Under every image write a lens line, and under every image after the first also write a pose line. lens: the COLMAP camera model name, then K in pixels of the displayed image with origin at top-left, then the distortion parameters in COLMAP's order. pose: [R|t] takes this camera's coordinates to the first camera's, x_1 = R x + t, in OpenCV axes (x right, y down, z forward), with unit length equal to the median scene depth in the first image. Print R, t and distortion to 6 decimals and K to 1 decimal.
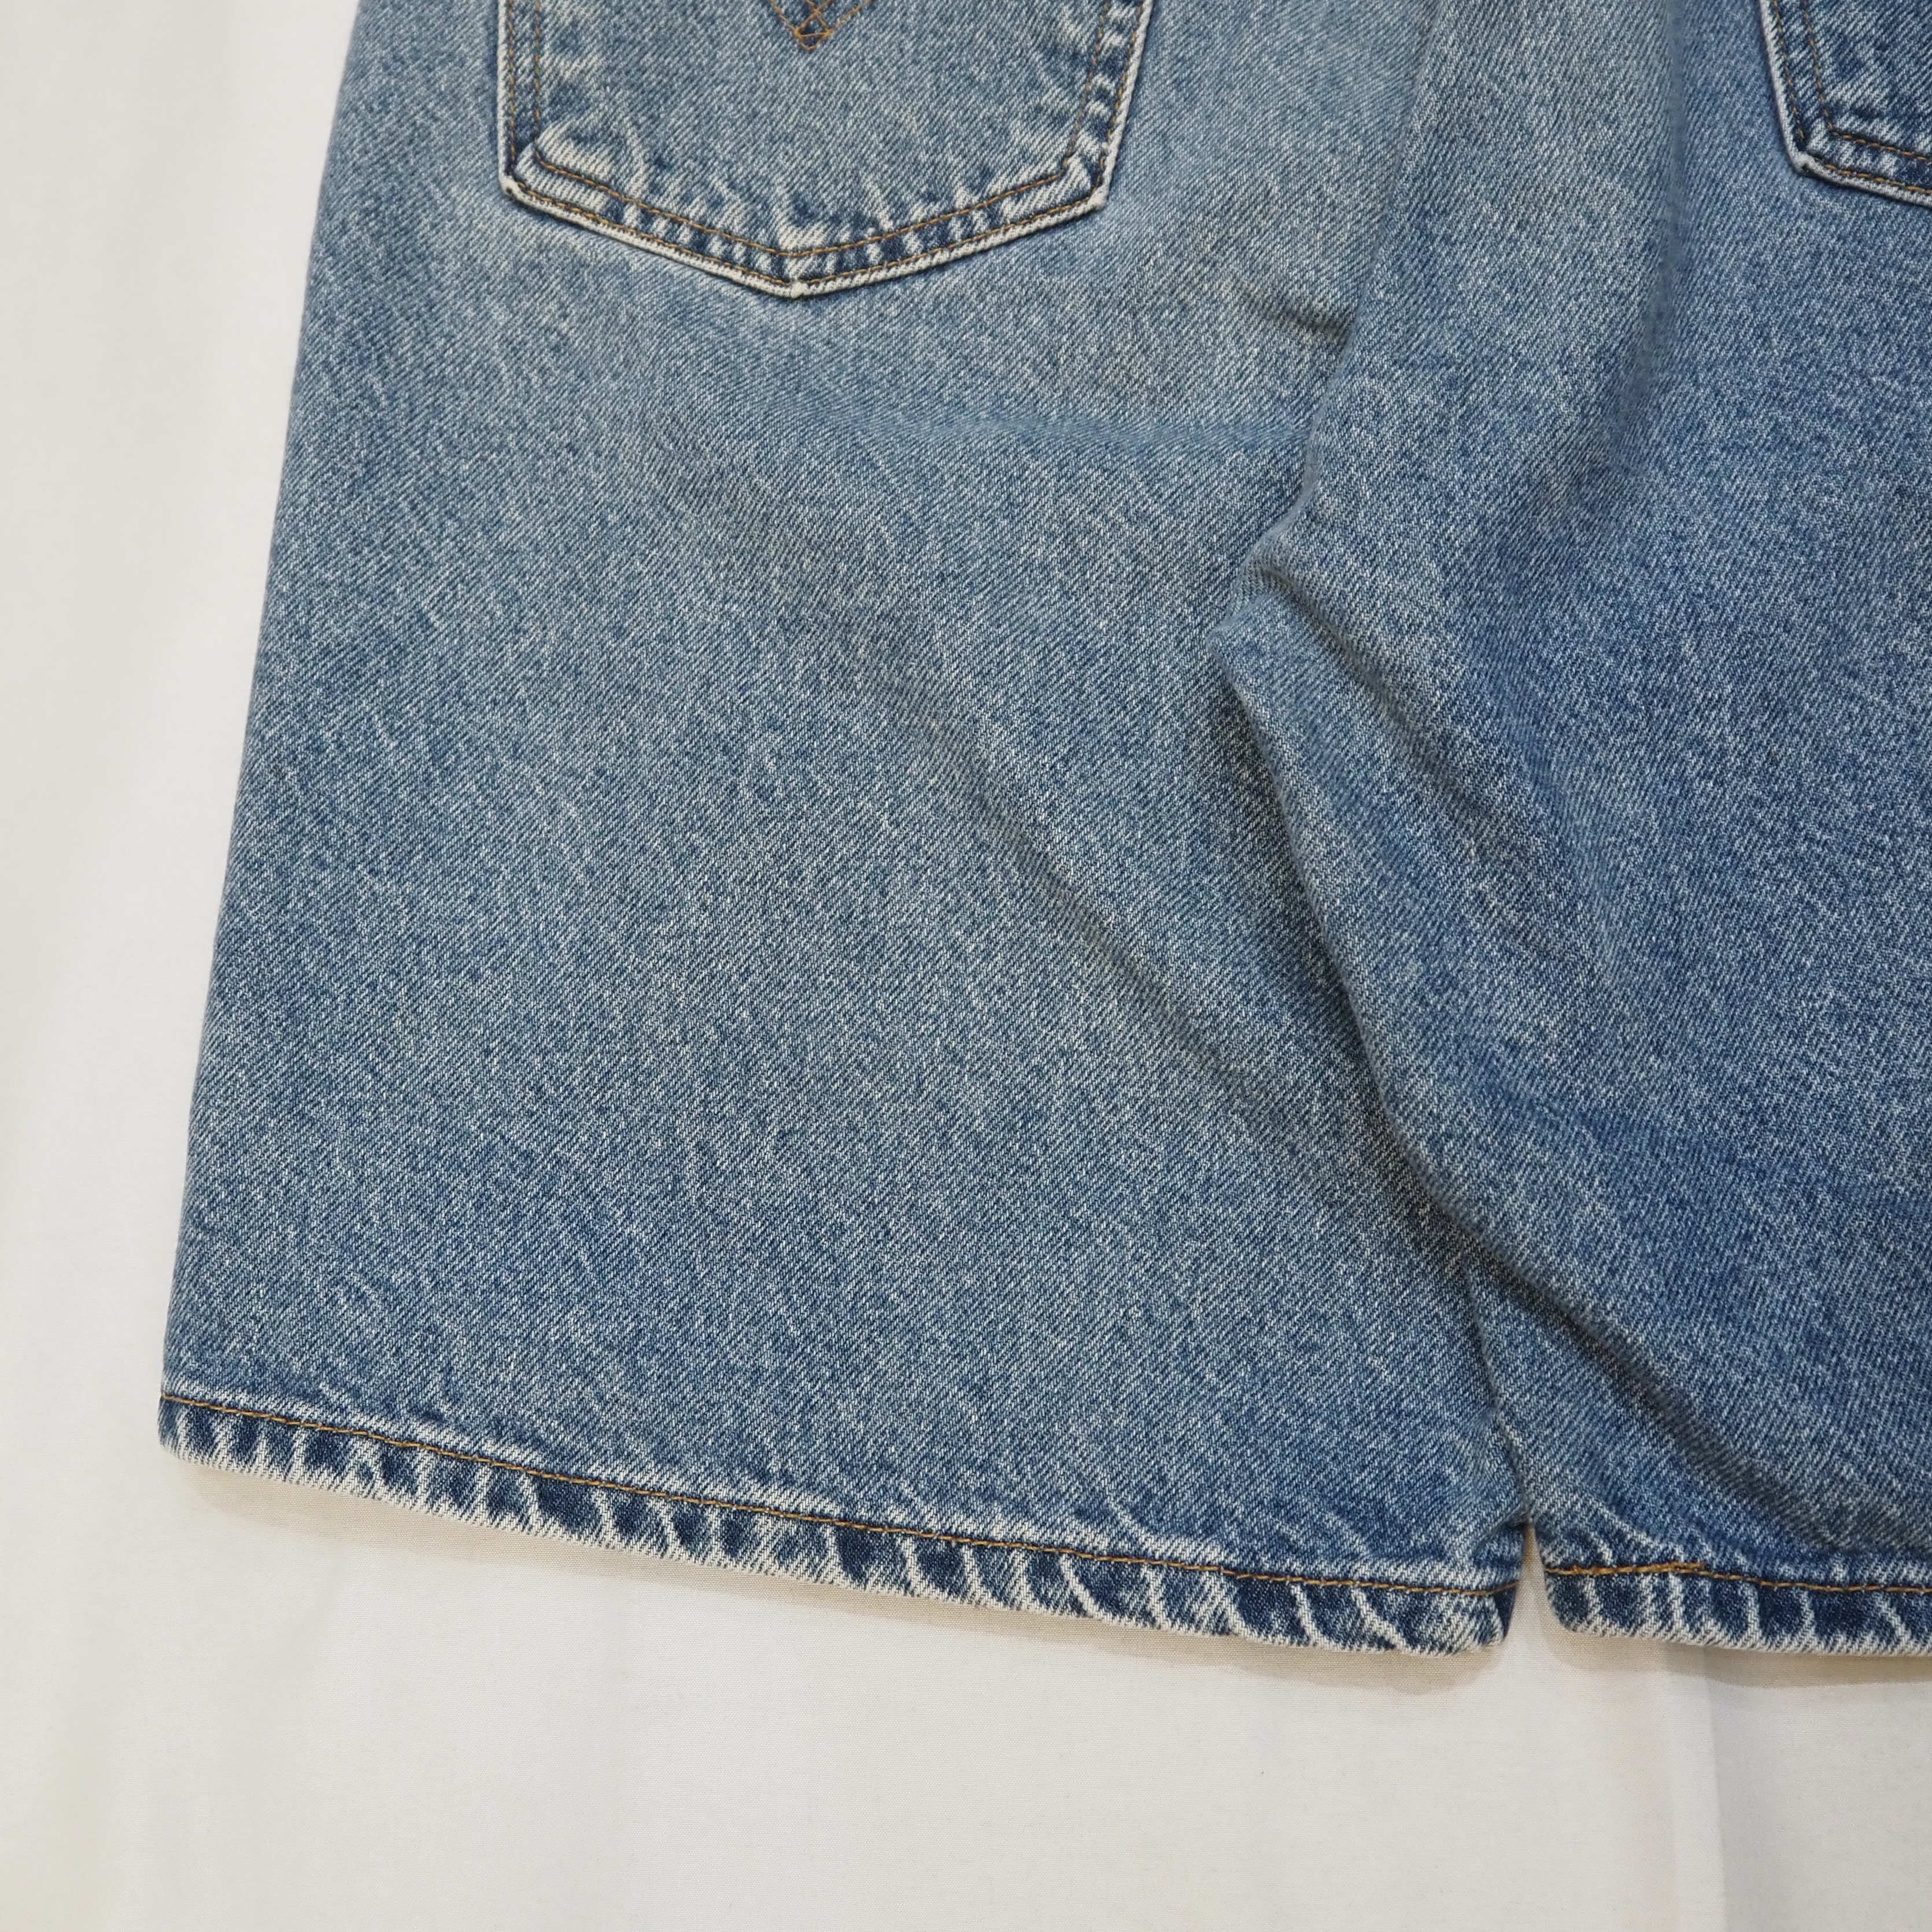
lens RADIAL K [[2505.1, 0, 928.3], [0, 2505.1, 996.2], [0, 0, 1]] dist [-0.018597, 0.023158]
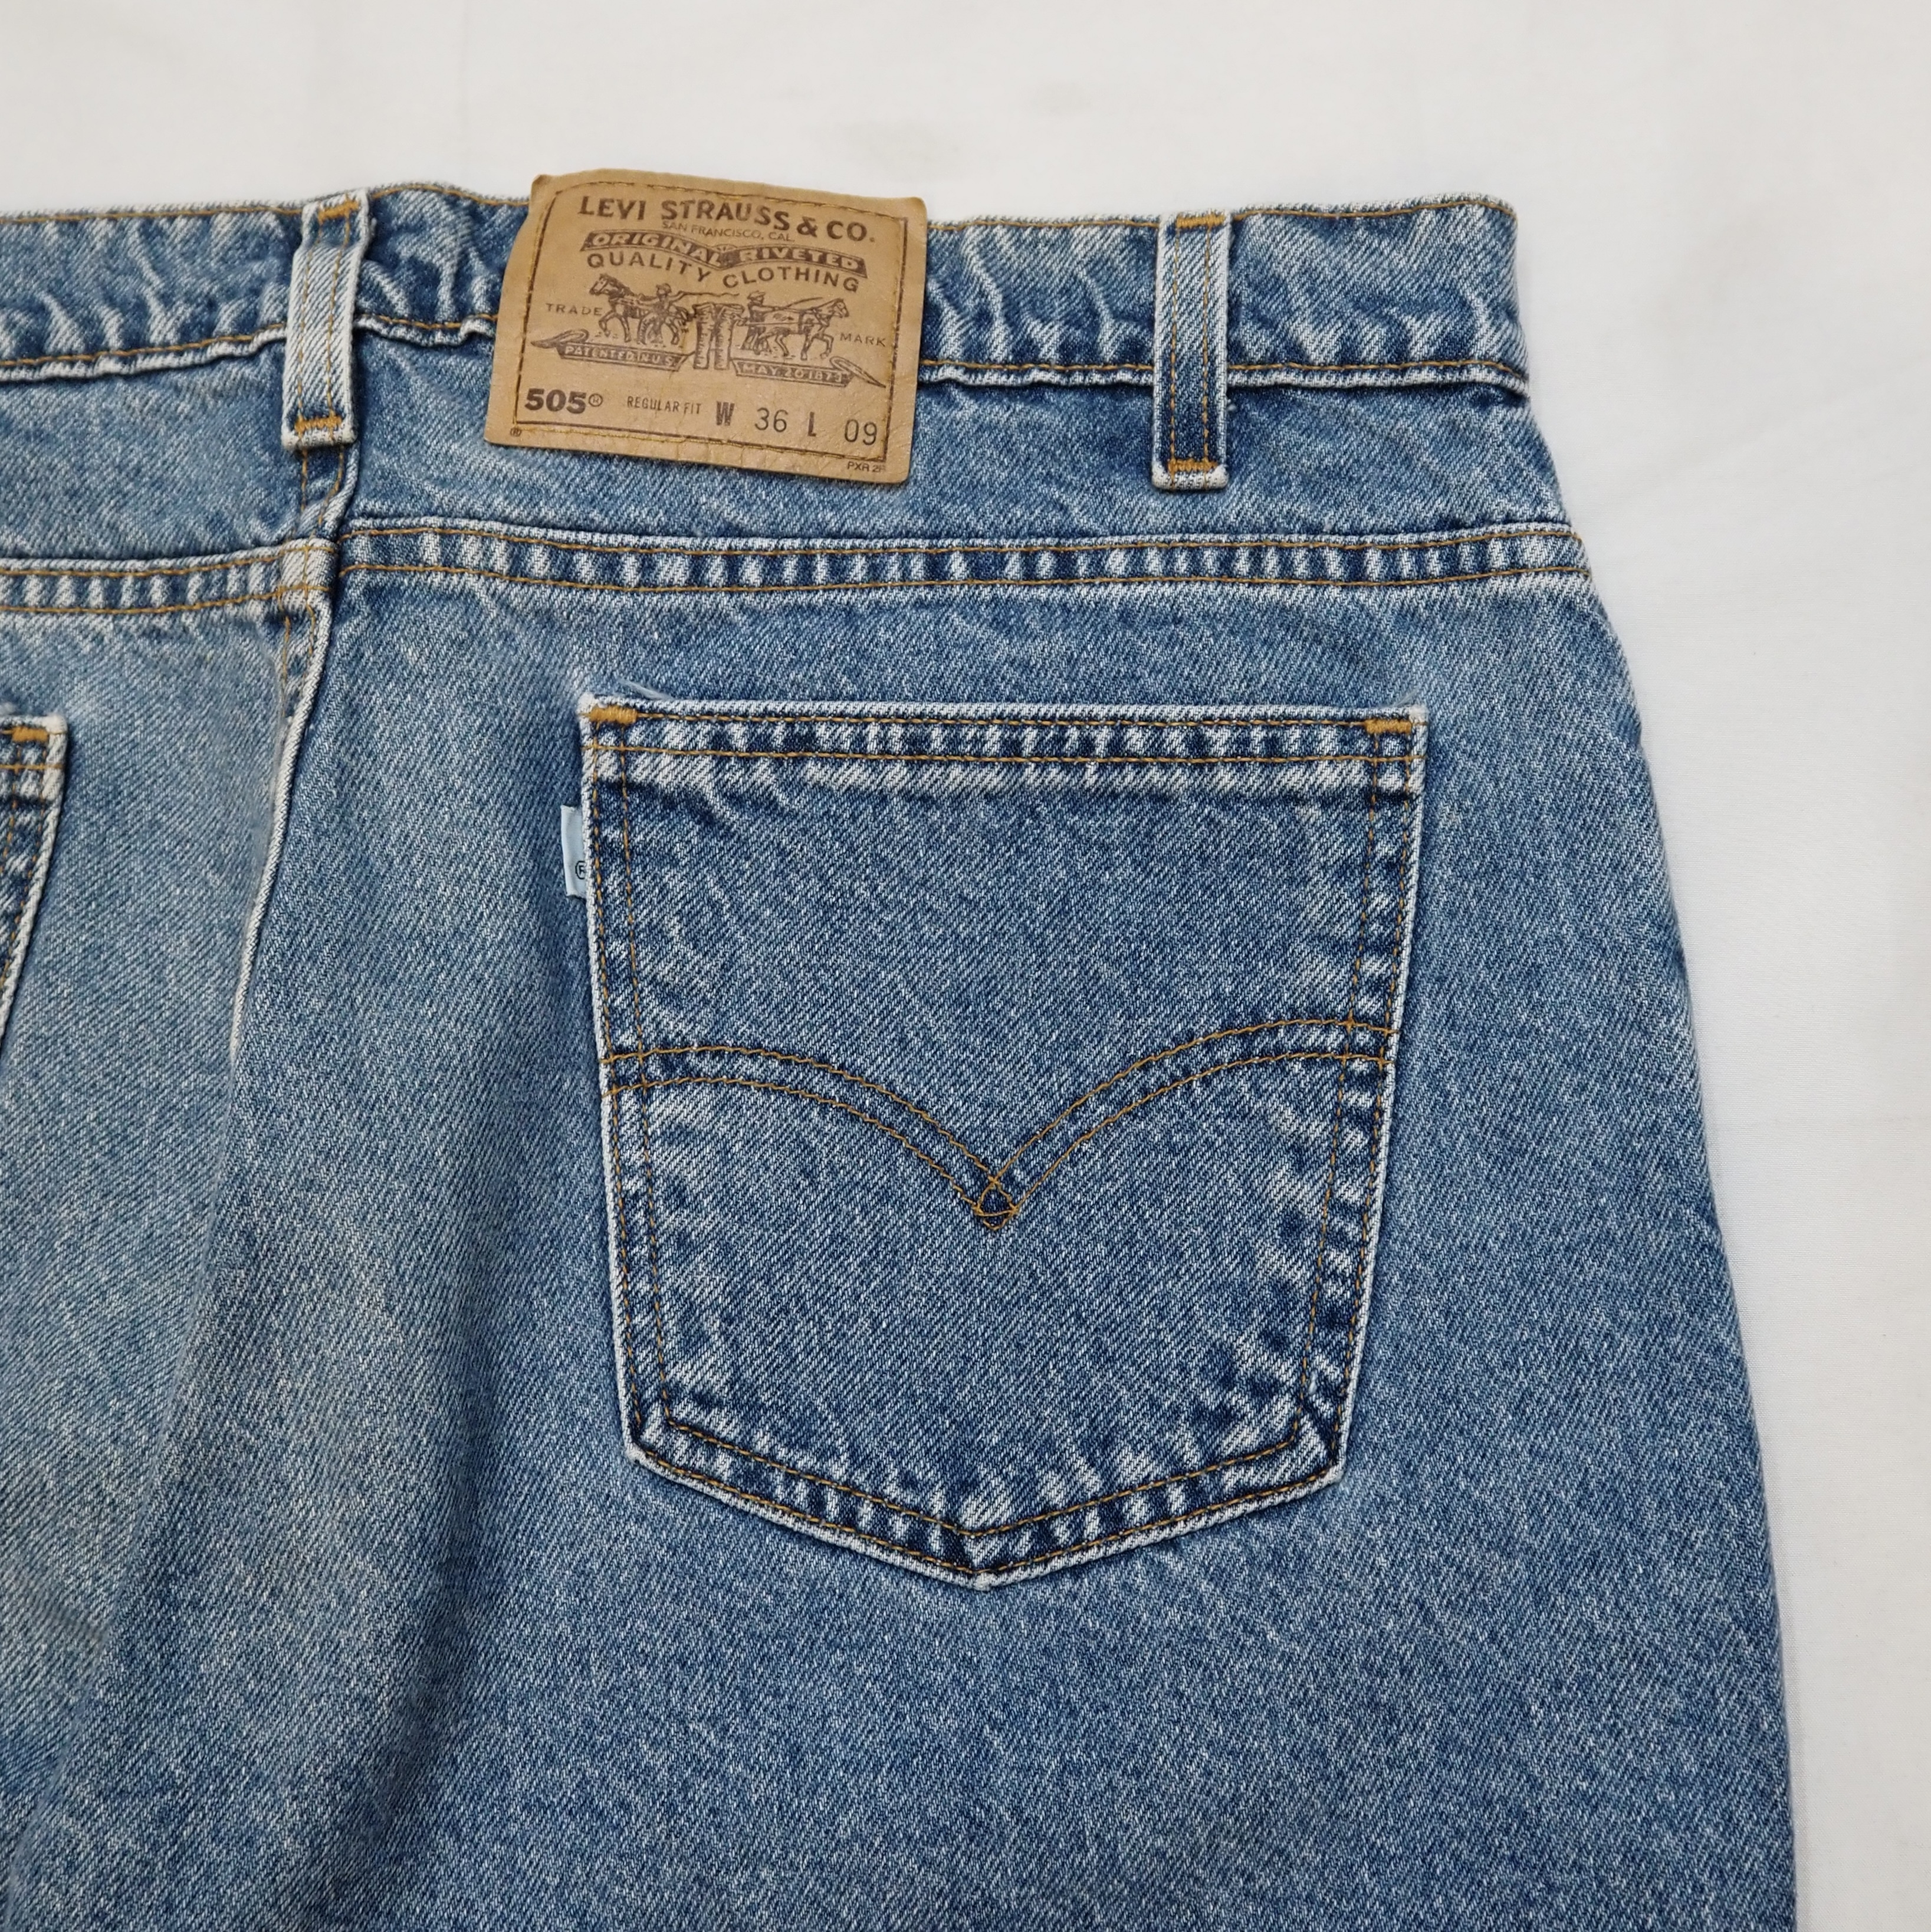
lens RADIAL K [[2533.5, 0, 1008.1], [0, 2533.5, 905.9], [0, 0, 1]] dist [-0.024588, 0.027246]
pose [[0.996920, -0.006797, 0.078130, 0.415513], [0.005384, 0.999818, 0.018280, -0.550133], [-0.078240, -0.017803, 0.996776, 0.080732]]
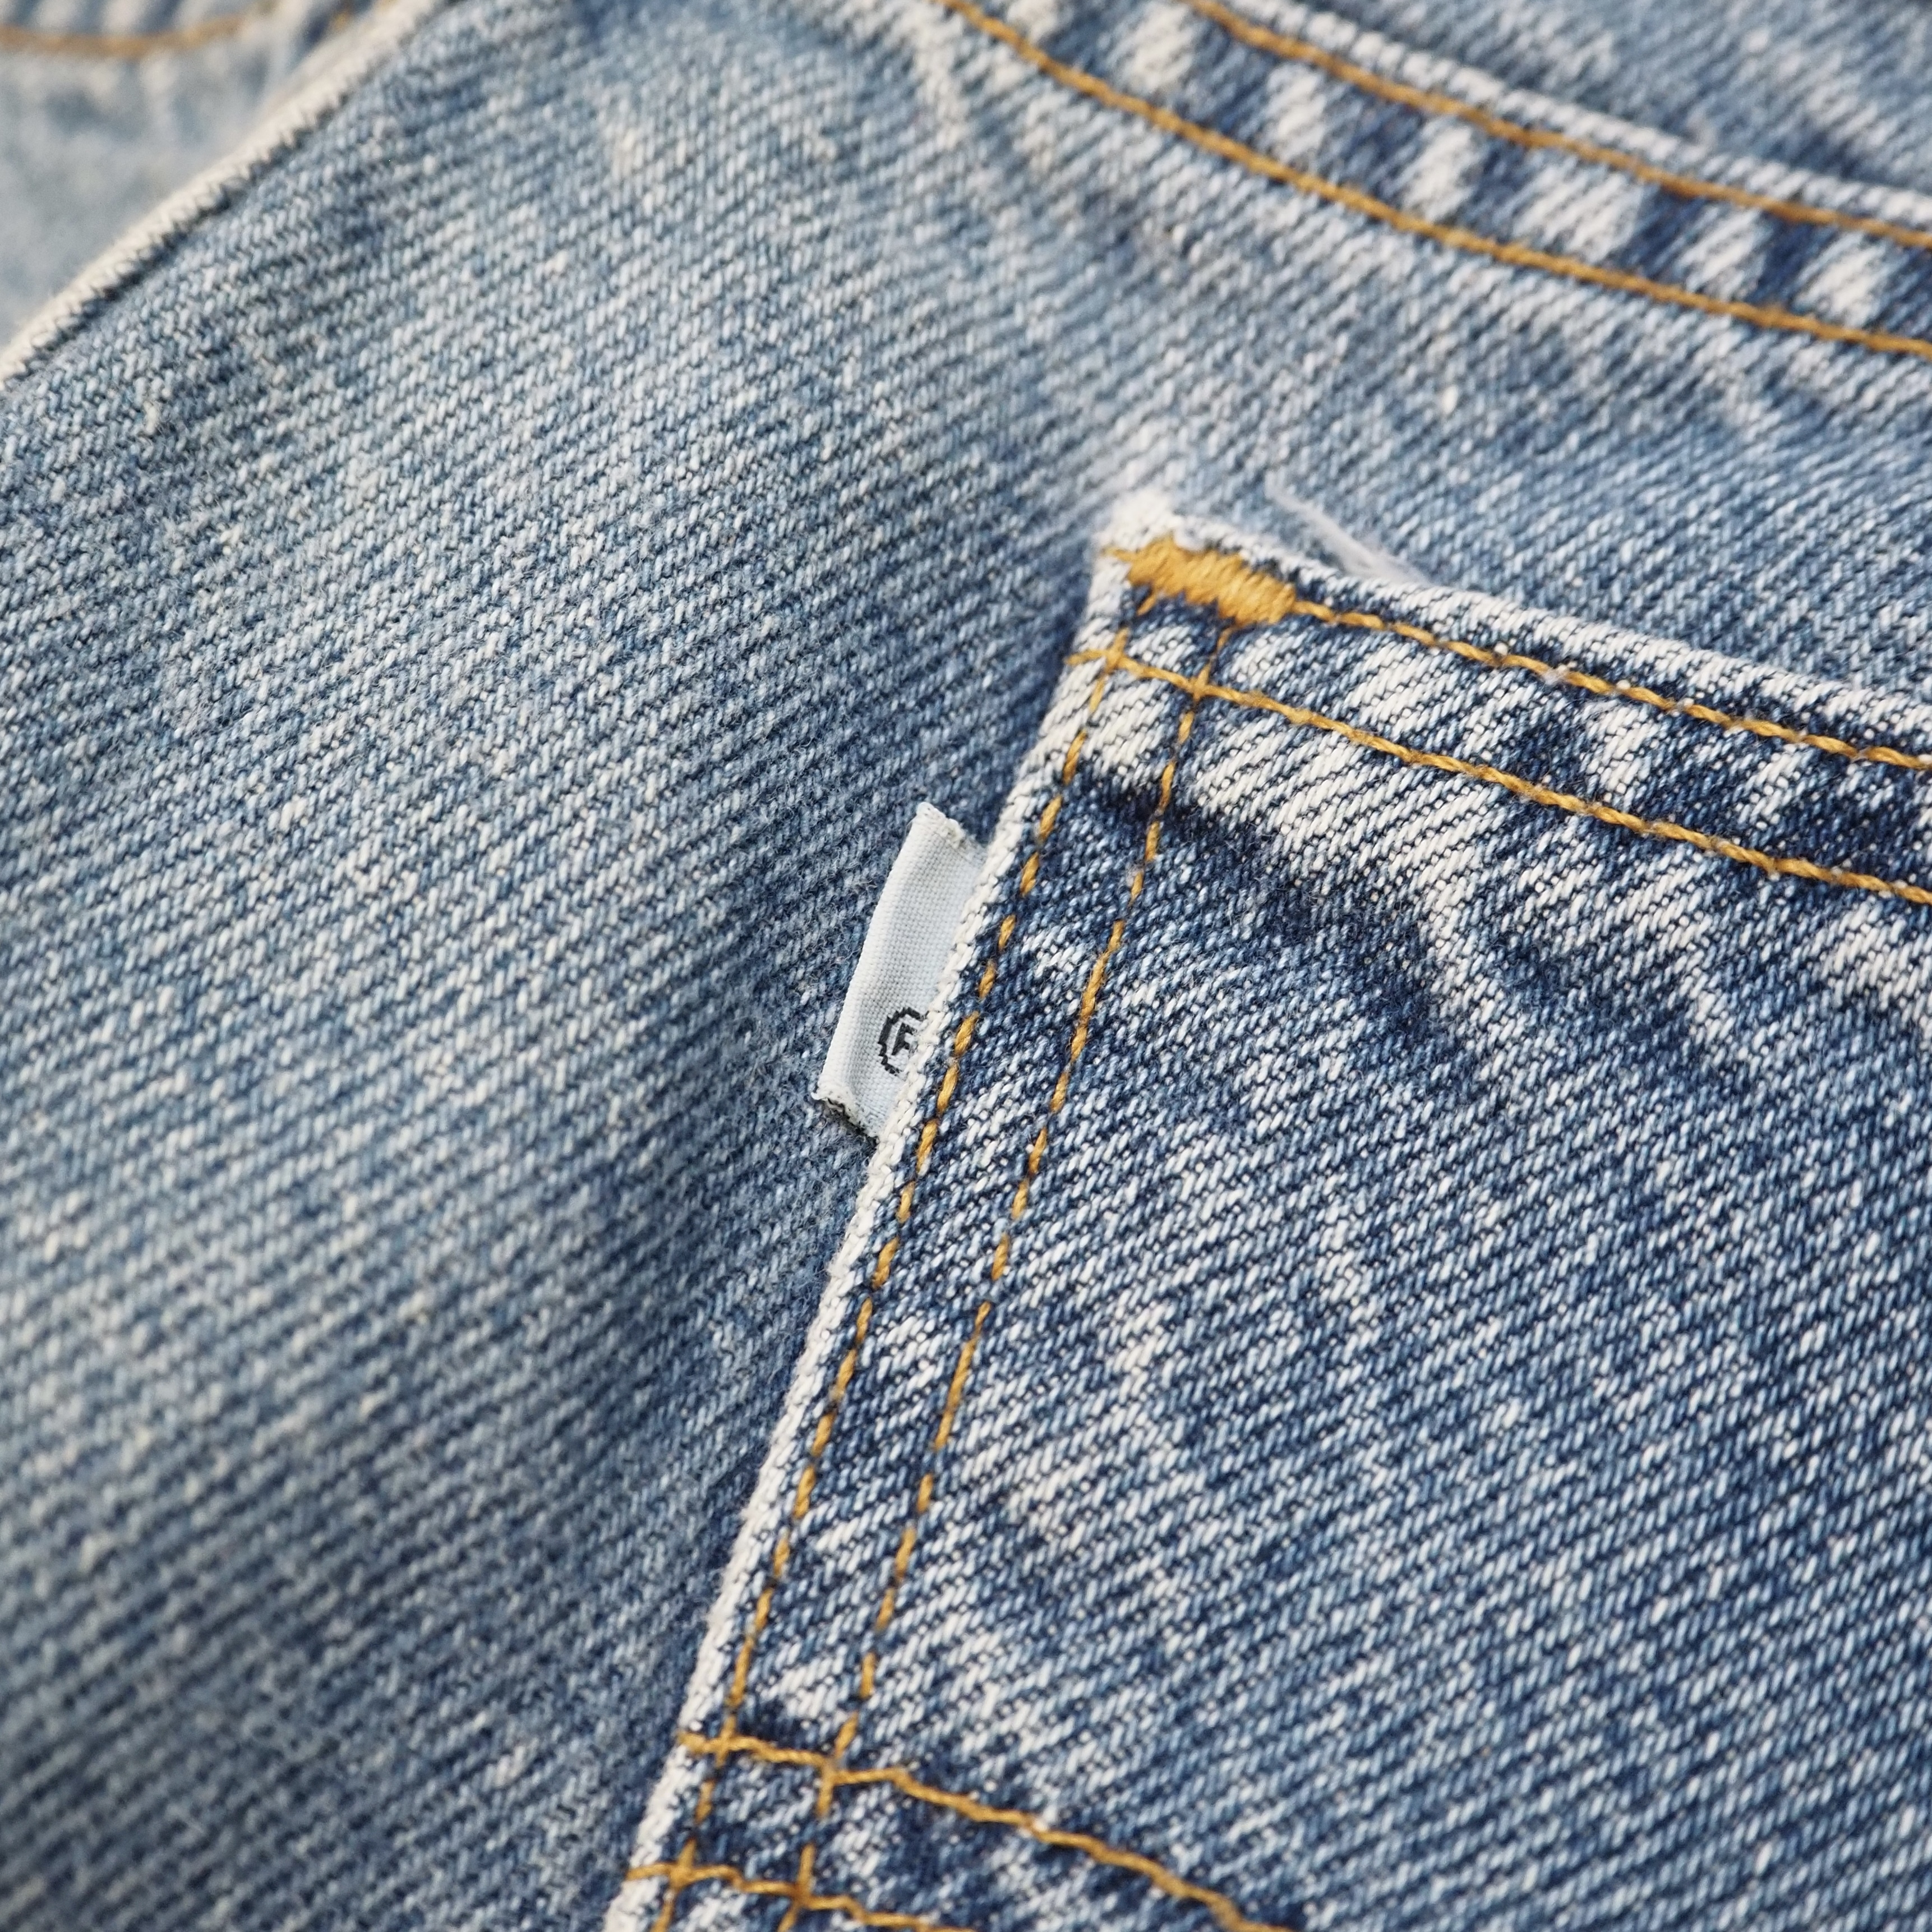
lens RADIAL K [[3098.5, 0, 1000.0], [0, 3098.5, 970.1], [0, 0, 1]] dist [0.027251, -0.022764]
pose [[0.921783, 0.300615, -0.244842, 0.414382], [-0.352309, 0.913090, -0.205292, -0.491960], [0.161849, 0.275495, 0.947580, 0.744318]]
